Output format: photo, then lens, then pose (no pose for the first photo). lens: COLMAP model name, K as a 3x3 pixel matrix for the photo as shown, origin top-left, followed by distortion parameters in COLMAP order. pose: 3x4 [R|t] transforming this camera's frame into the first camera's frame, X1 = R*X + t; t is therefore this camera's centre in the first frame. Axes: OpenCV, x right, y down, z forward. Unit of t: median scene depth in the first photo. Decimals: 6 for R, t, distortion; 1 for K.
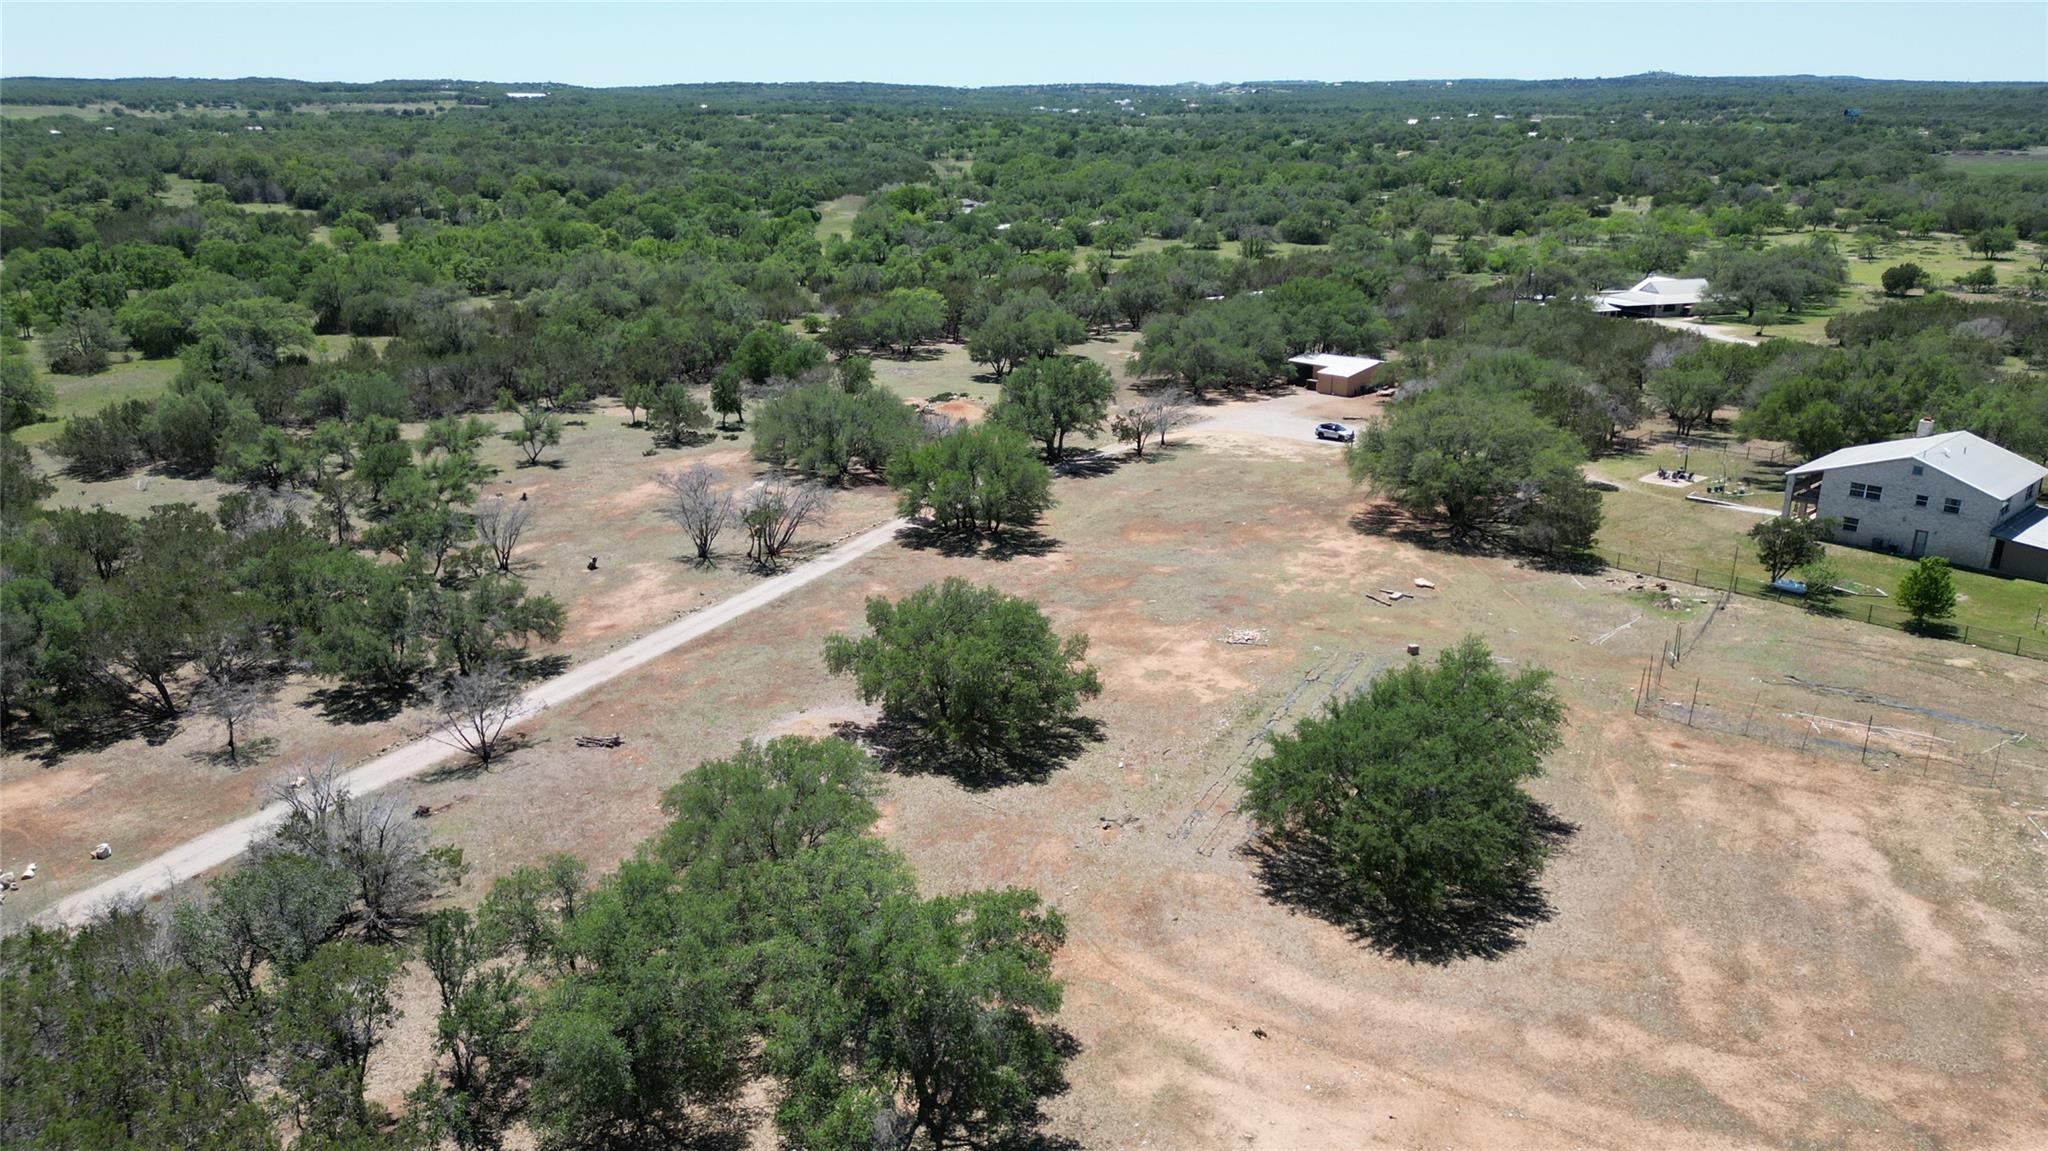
lens RADIAL K [[1440.1, 0, 1026.4], [0, 1440.1, 568.8], [0, 0, 1]] dist [0.077545, -0.087799]
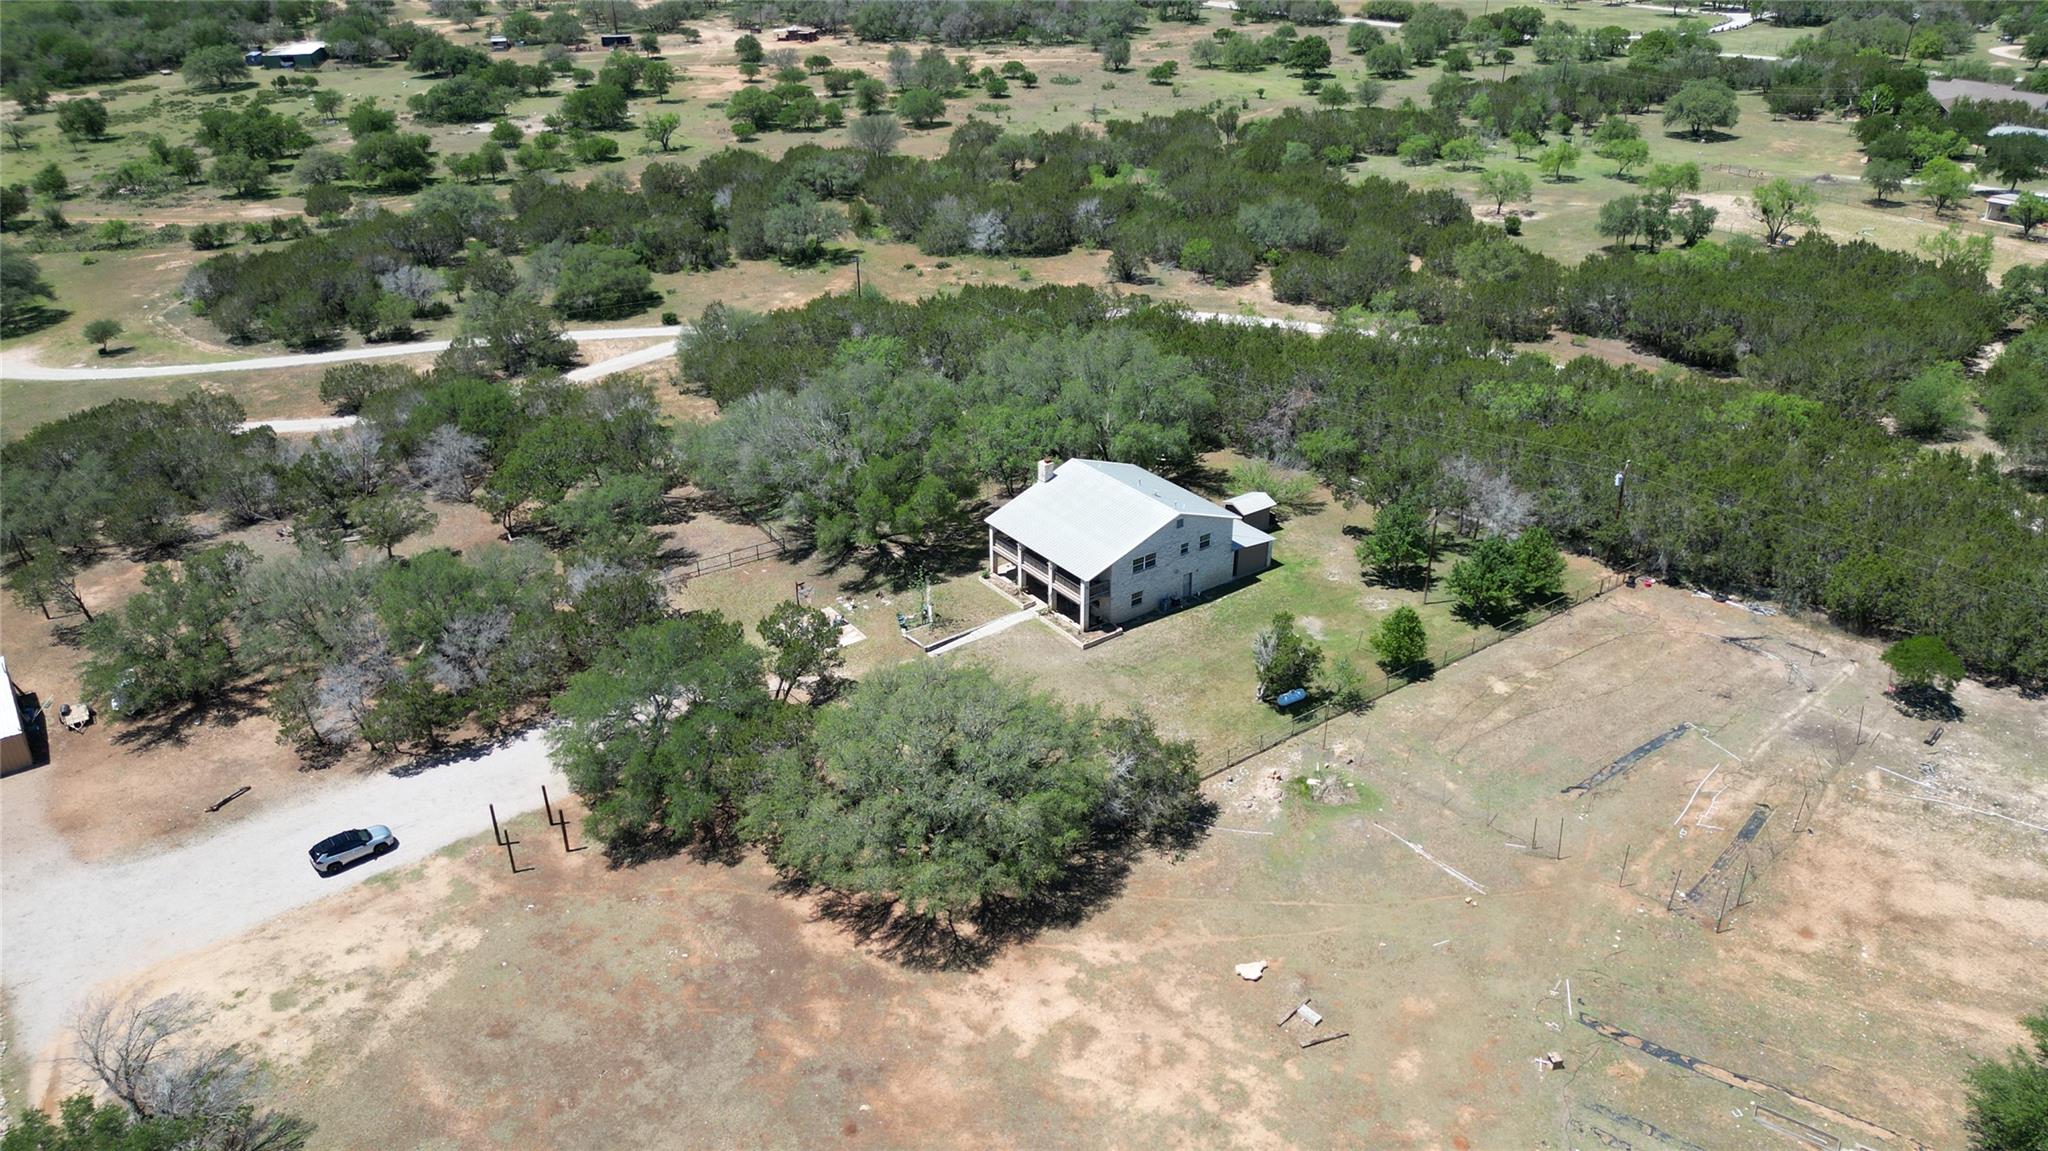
lens RADIAL K [[1440.1, 0, 1026.4], [0, 1440.1, 568.8], [0, 0, 1]] dist [0.077545, -0.087799]
pose [[0.124216, -0.460678, 0.878832, -0.250499], [0.307154, 0.860041, 0.407414, -0.449899], [-0.943518, 0.219329, 0.248330, 0.843199]]
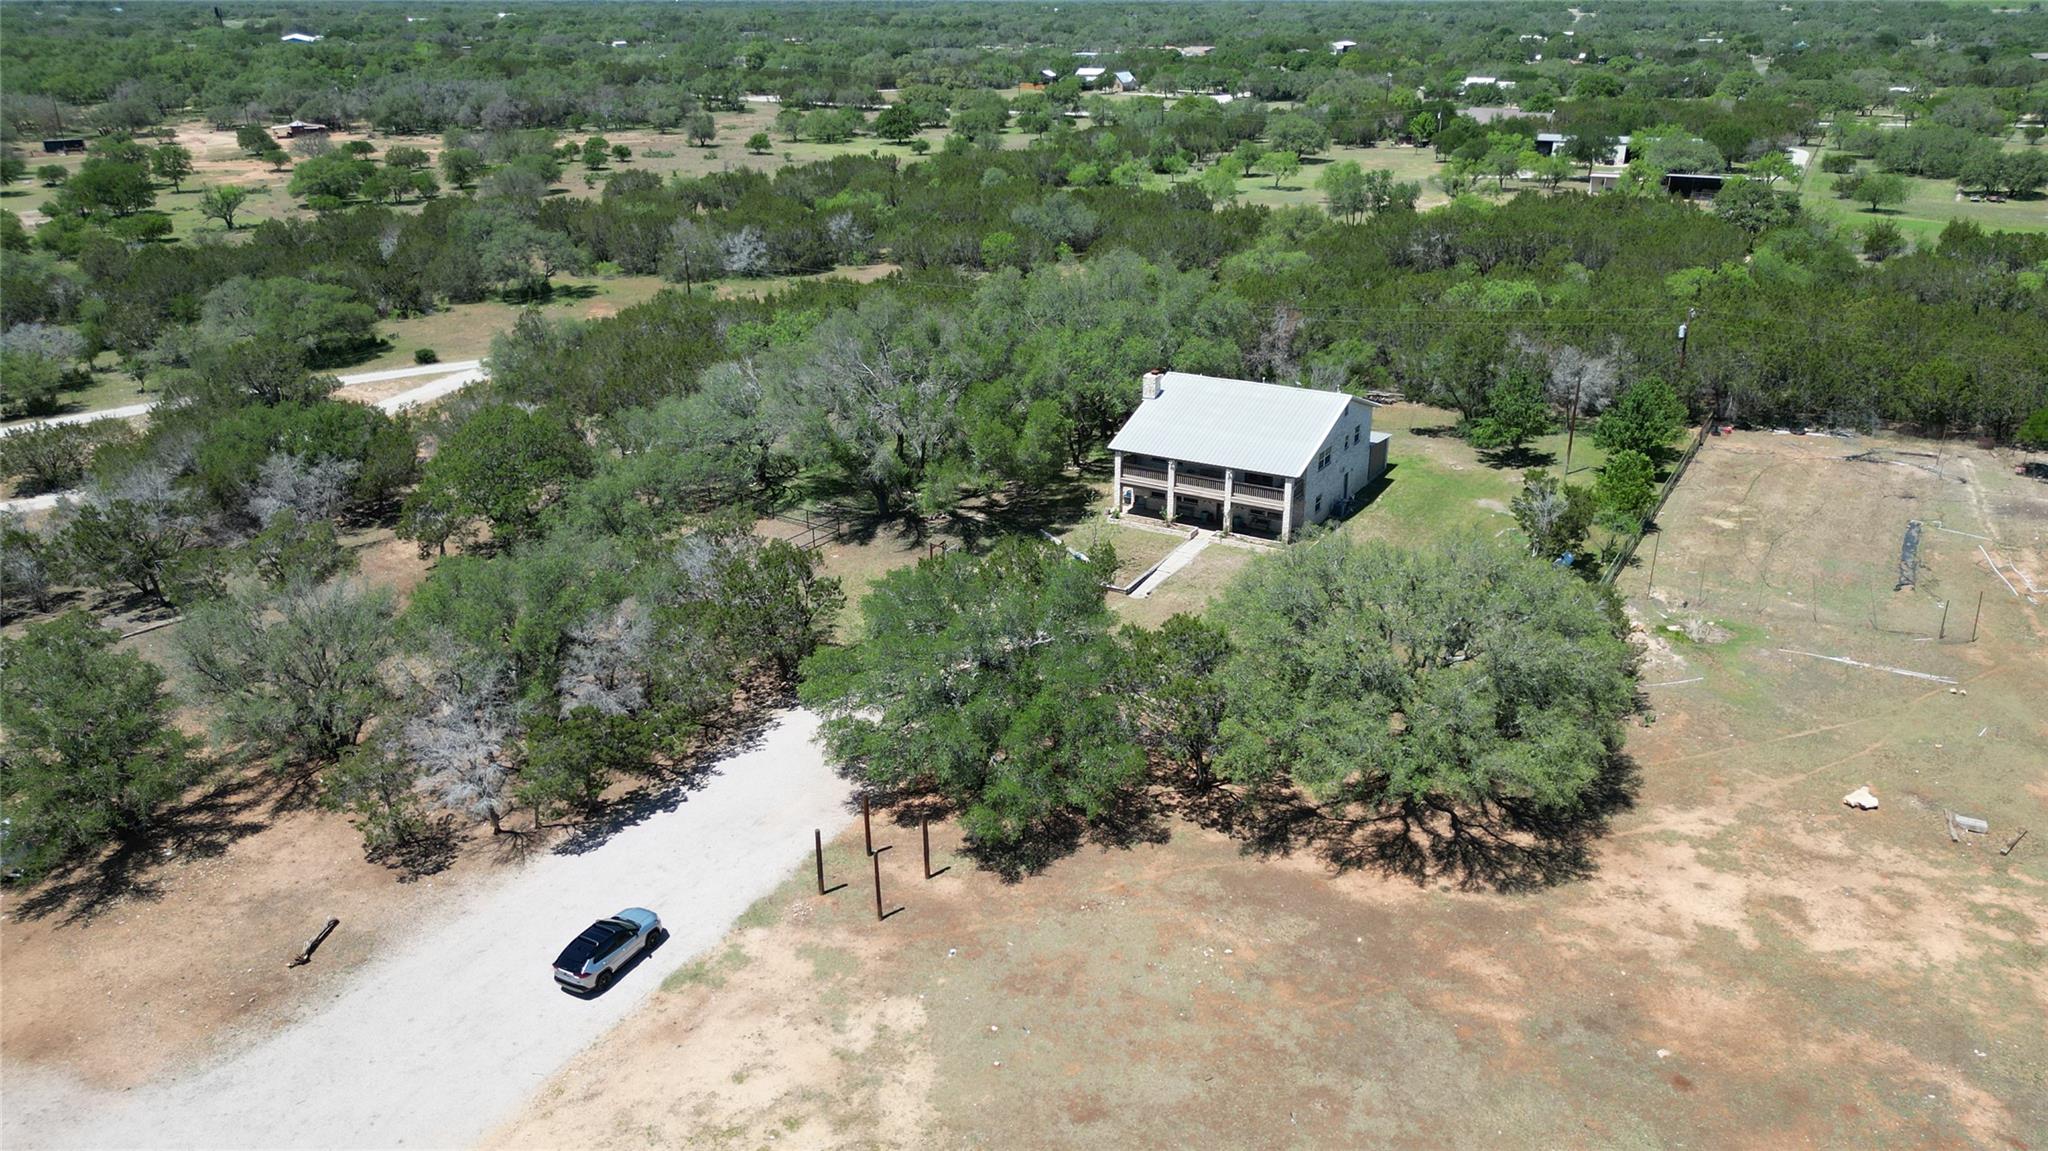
lens RADIAL K [[1440.1, 0, 1026.4], [0, 1440.1, 568.8], [0, 0, 1]] dist [0.077545, -0.087799]
pose [[-0.270643, -0.359593, 0.892998, -0.113434], [0.300087, 0.849884, 0.433180, -0.394929], [-0.914713, 0.385214, -0.122106, 1.271028]]
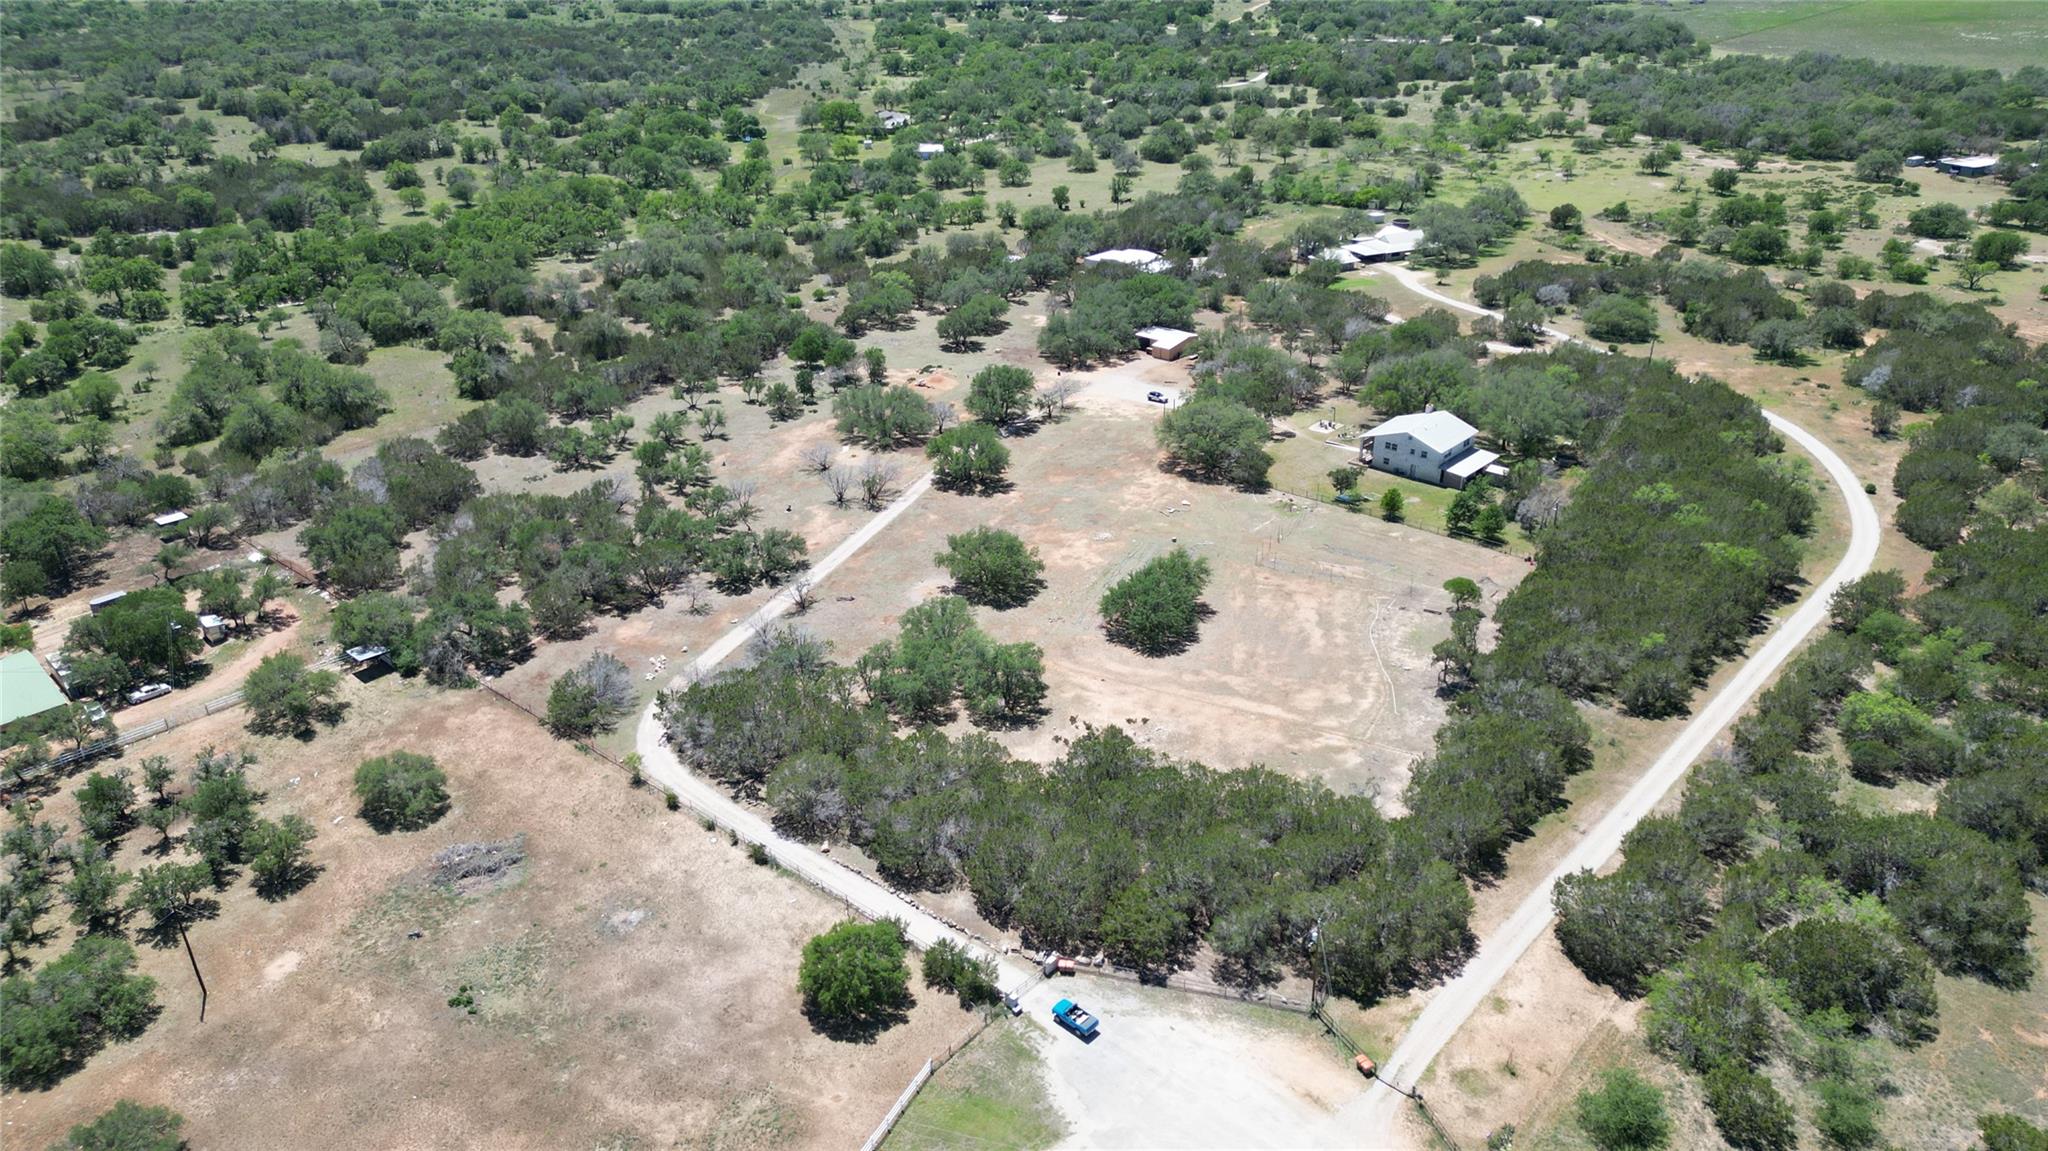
lens RADIAL K [[1440.1, 0, 1026.4], [0, 1440.1, 568.8], [0, 0, 1]] dist [0.077545, -0.087799]
pose [[0.996490, -0.051979, 0.065625, -0.105854], [0.042335, 0.989156, 0.140636, -0.195971], [-0.072223, -0.137364, 0.987884, -1.076143]]
